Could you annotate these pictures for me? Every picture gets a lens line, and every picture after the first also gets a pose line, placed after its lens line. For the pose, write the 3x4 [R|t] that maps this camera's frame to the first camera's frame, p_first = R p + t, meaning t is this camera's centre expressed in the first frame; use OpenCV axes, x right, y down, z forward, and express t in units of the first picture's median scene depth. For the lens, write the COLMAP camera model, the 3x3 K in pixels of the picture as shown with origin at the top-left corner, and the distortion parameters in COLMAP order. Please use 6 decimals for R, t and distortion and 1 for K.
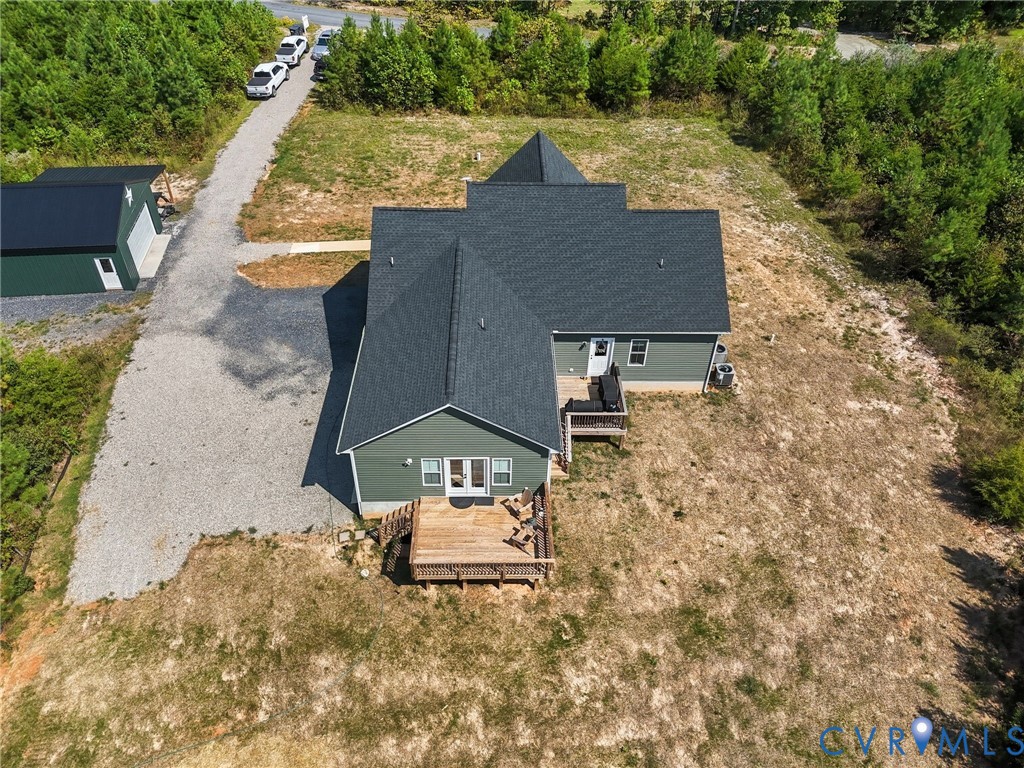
lens RADIAL K [[765.3, 0, 512.0], [0, 765.3, 384.0], [0, 0, 1]] dist [0.033588, -0.002086]
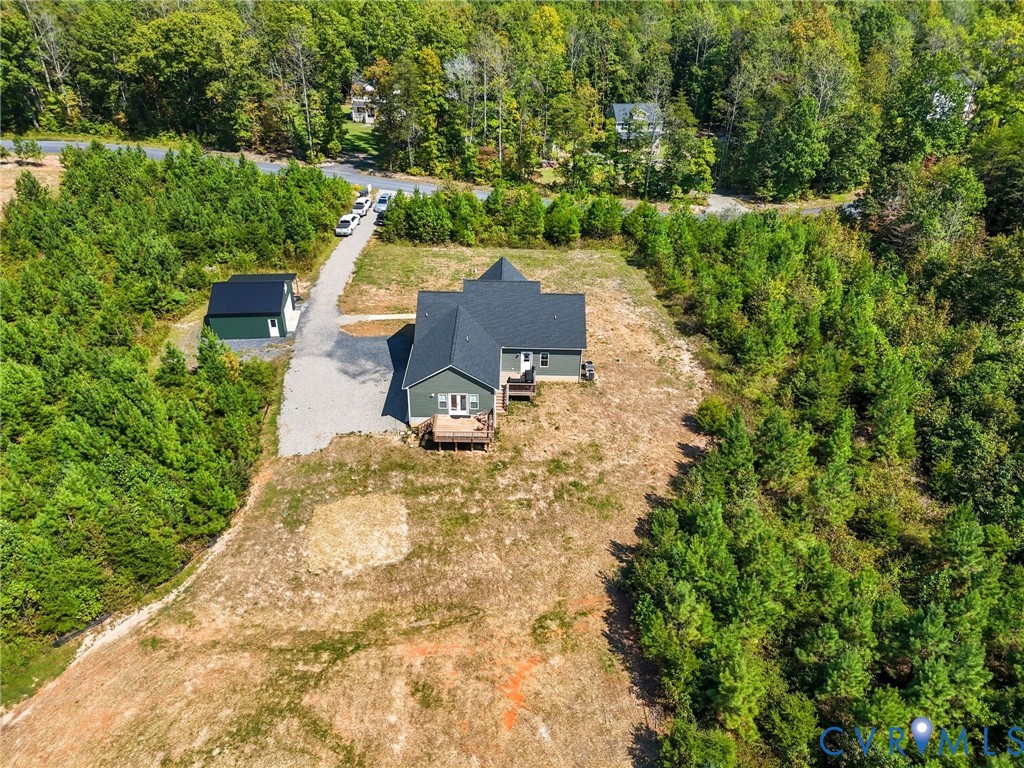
lens RADIAL K [[760.2, 0, 512.0], [0, 760.2, 384.0], [0, 0, 1]] dist [0.101070, -0.083467]
pose [[0.999738, 0.010308, -0.020417, 0.091325], [-0.013306, 0.988192, -0.152642, 0.256329], [0.018603, 0.152873, 0.988071, -0.771760]]
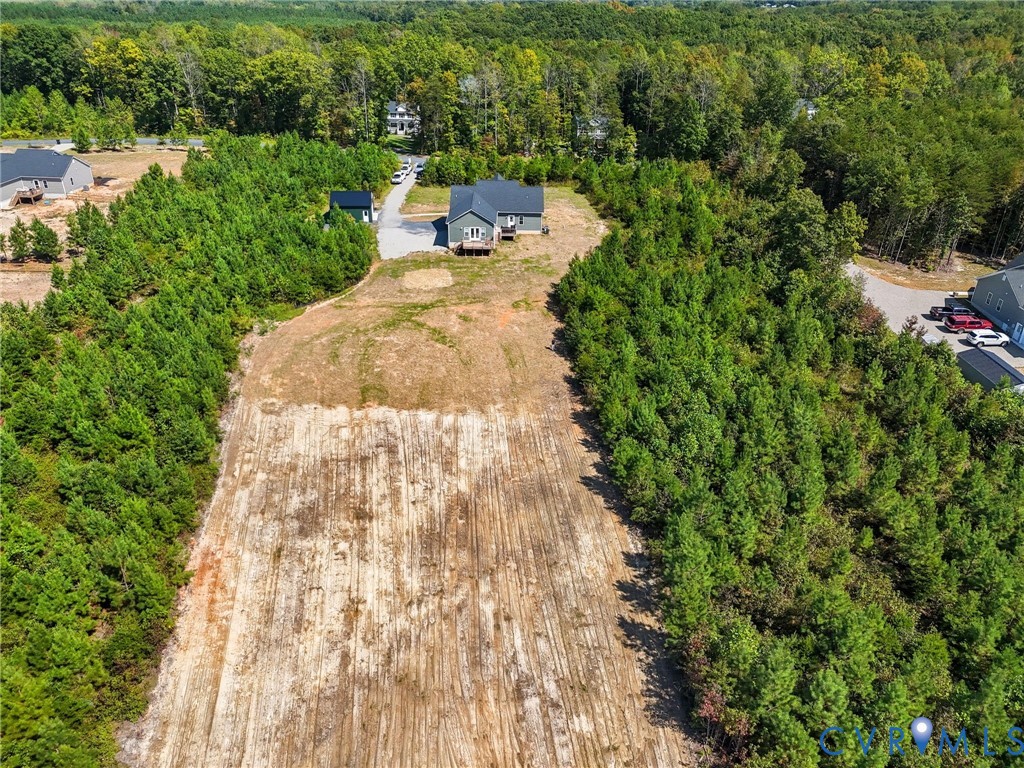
lens RADIAL K [[760.2, 0, 512.0], [0, 760.2, 384.0], [0, 0, 1]] dist [0.101070, -0.083467]
pose [[0.999865, 0.003456, -0.016076, 0.139180], [-0.006974, 0.974510, -0.224237, 1.202113], [0.014891, 0.224319, 0.974402, -1.877376]]
